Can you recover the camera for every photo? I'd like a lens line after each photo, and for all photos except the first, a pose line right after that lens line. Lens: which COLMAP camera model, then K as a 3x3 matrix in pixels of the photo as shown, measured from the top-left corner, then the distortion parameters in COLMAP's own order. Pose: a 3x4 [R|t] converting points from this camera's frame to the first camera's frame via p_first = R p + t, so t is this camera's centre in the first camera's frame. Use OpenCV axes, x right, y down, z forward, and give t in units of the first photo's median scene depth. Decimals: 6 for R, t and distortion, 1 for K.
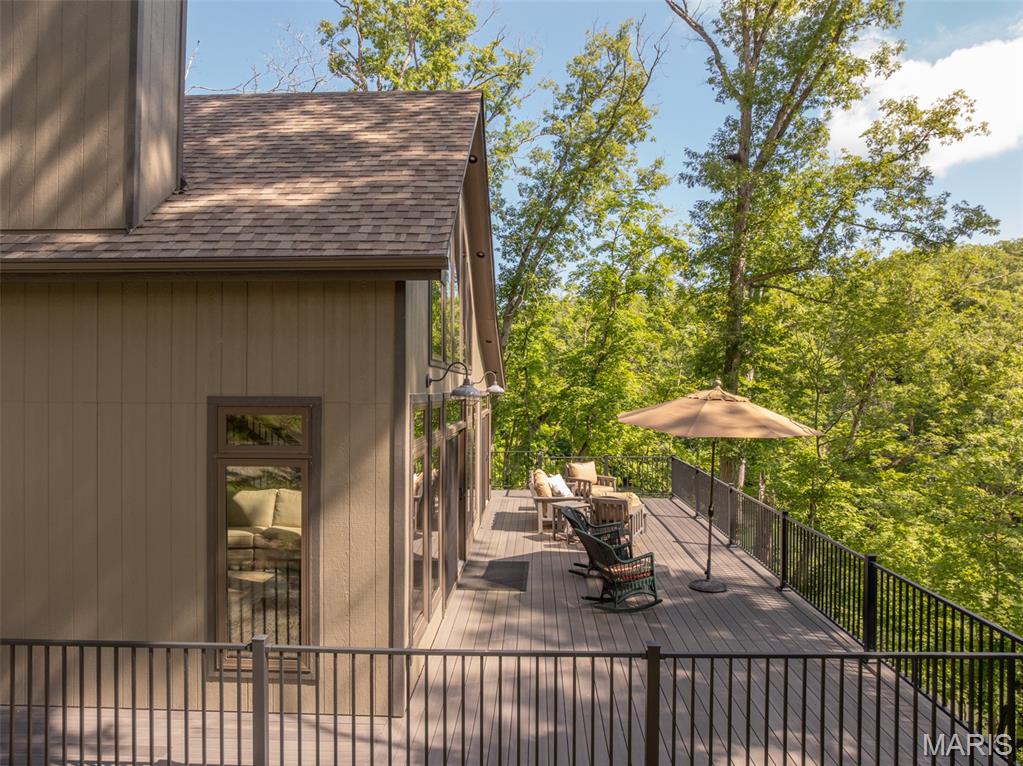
lens RADIAL K [[716.2, 0, 508.4], [0, 716.2, 385.5], [0, 0, 1]] dist [-0.050933, 0.008618]
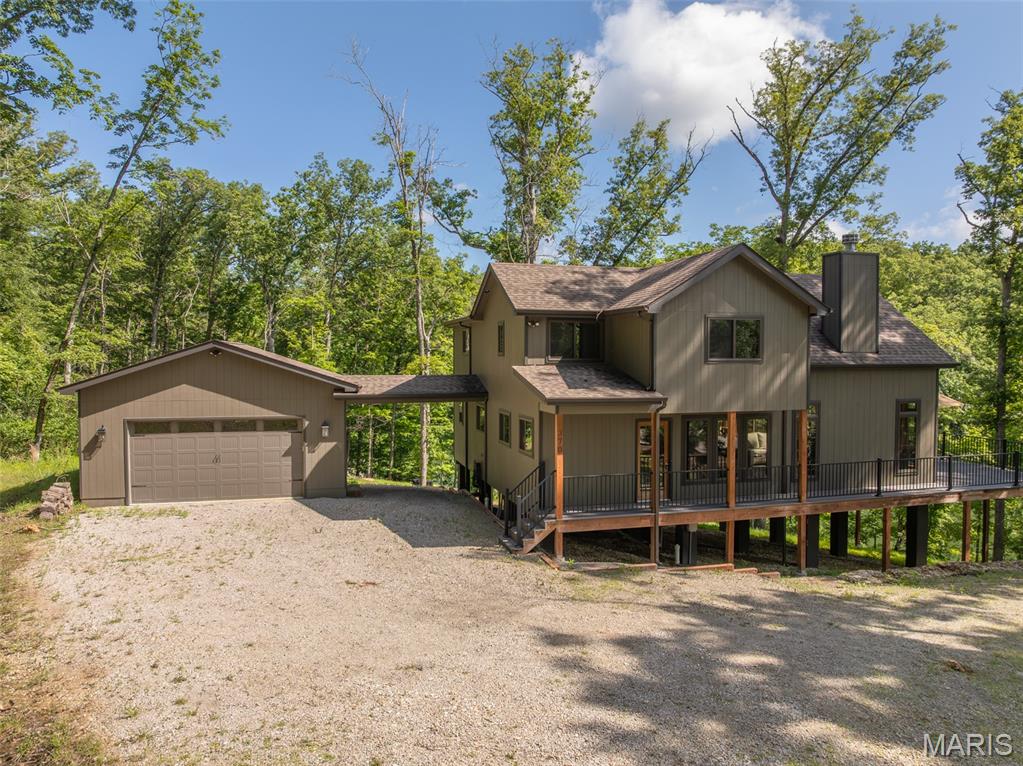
lens RADIAL K [[716.2, 0, 508.3], [0, 716.2, 381.6], [0, 0, 1]] dist [-0.050933, 0.008618]
pose [[0.954653, -0.011522, 0.297497, -0.824317], [0.000215, 0.999277, 0.038011, -0.052011], [-0.297720, -0.036224, 0.953966, -0.442779]]
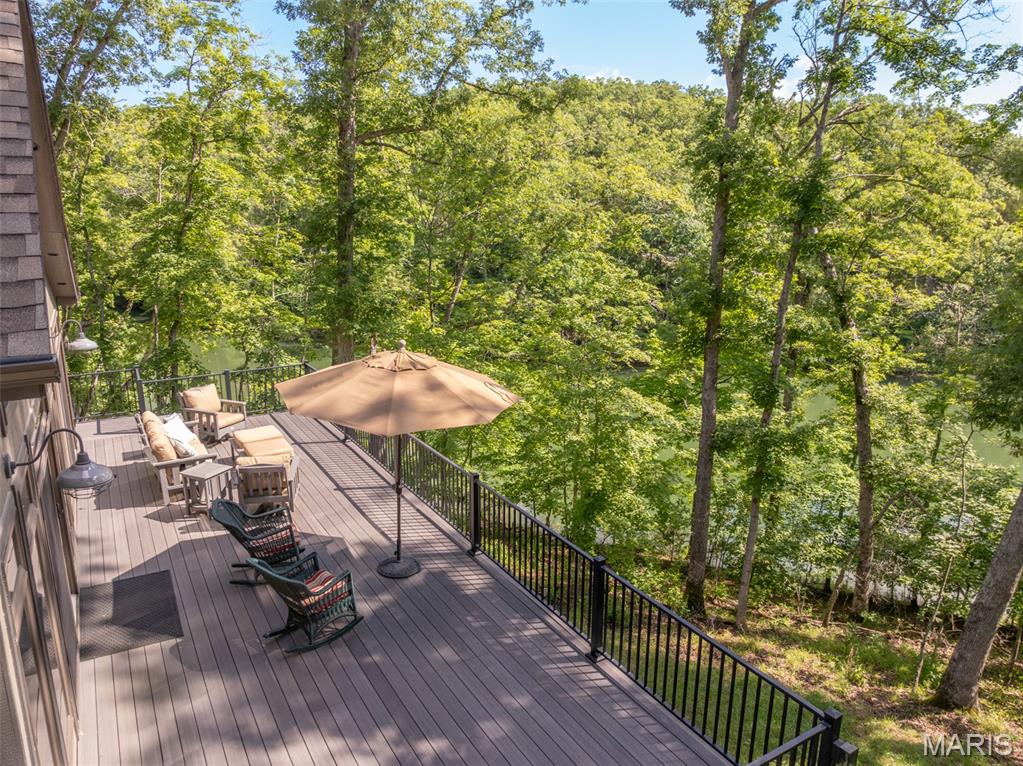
lens RADIAL K [[716.2, 0, 510.3], [0, 716.2, 380.5], [0, 0, 1]] dist [-0.050933, 0.008618]
pose [[0.838601, -0.128452, 0.529384, -0.019979], [-0.003703, 0.970434, 0.241337, -0.070051], [-0.544733, -0.204345, 0.813332, 0.105311]]
